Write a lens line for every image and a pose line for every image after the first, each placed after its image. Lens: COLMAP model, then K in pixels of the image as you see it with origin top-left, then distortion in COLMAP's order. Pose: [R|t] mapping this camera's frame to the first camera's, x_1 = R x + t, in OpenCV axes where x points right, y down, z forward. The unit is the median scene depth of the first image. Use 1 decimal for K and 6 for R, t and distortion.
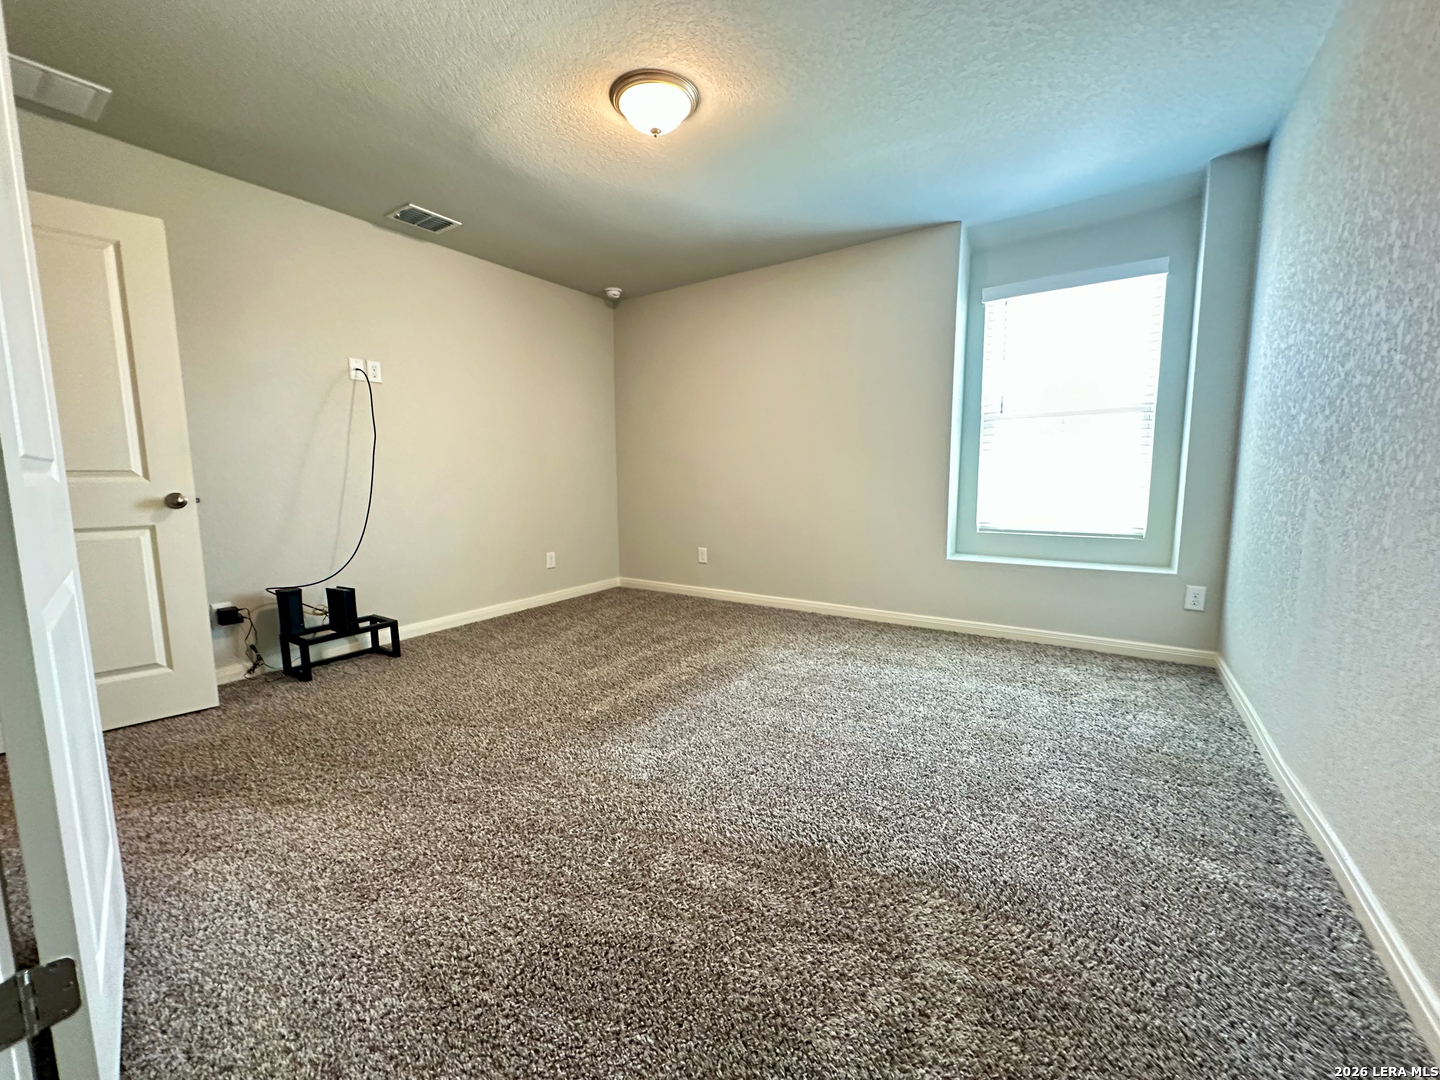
lens RADIAL K [[576.6, 0, 720.0], [0, 576.6, 540.0], [0, 0, 1]] dist [-0.000293, -0.000017]
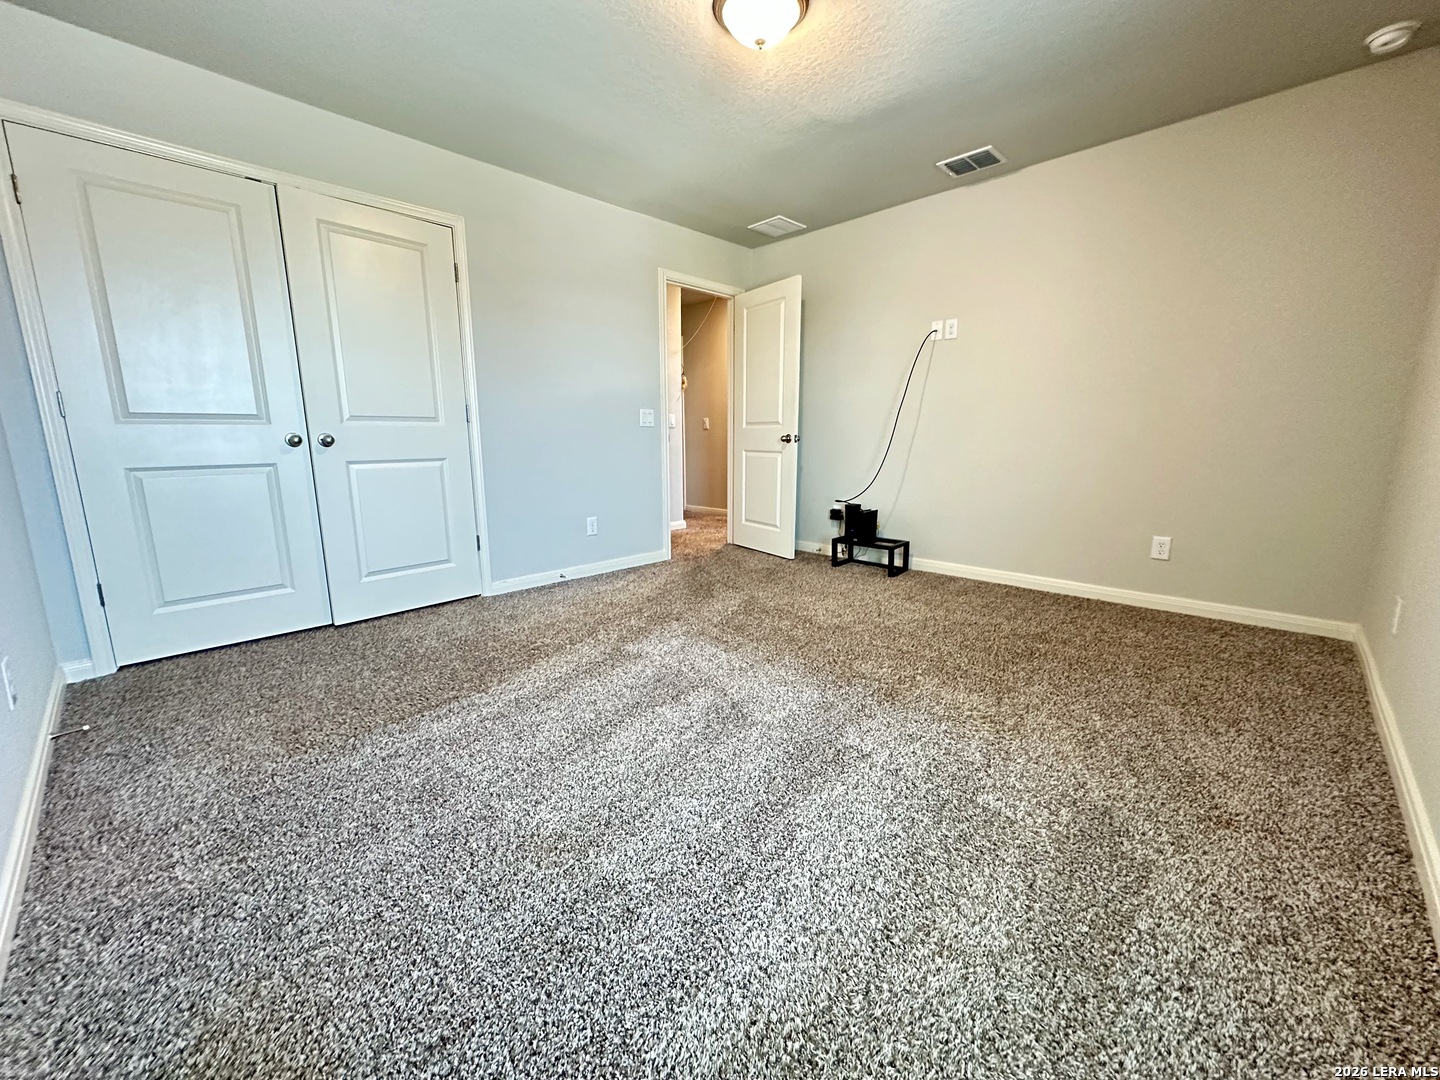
lens RADIAL K [[576.6, 0, 720.0], [0, 576.6, 540.0], [0, 0, 1]] dist [-0.000293, -0.000017]
pose [[-0.178682, 0.191843, -0.965023, 0.666934], [-0.108914, 0.970923, 0.213182, -0.091763], [0.977860, 0.143197, -0.152592, 0.848435]]
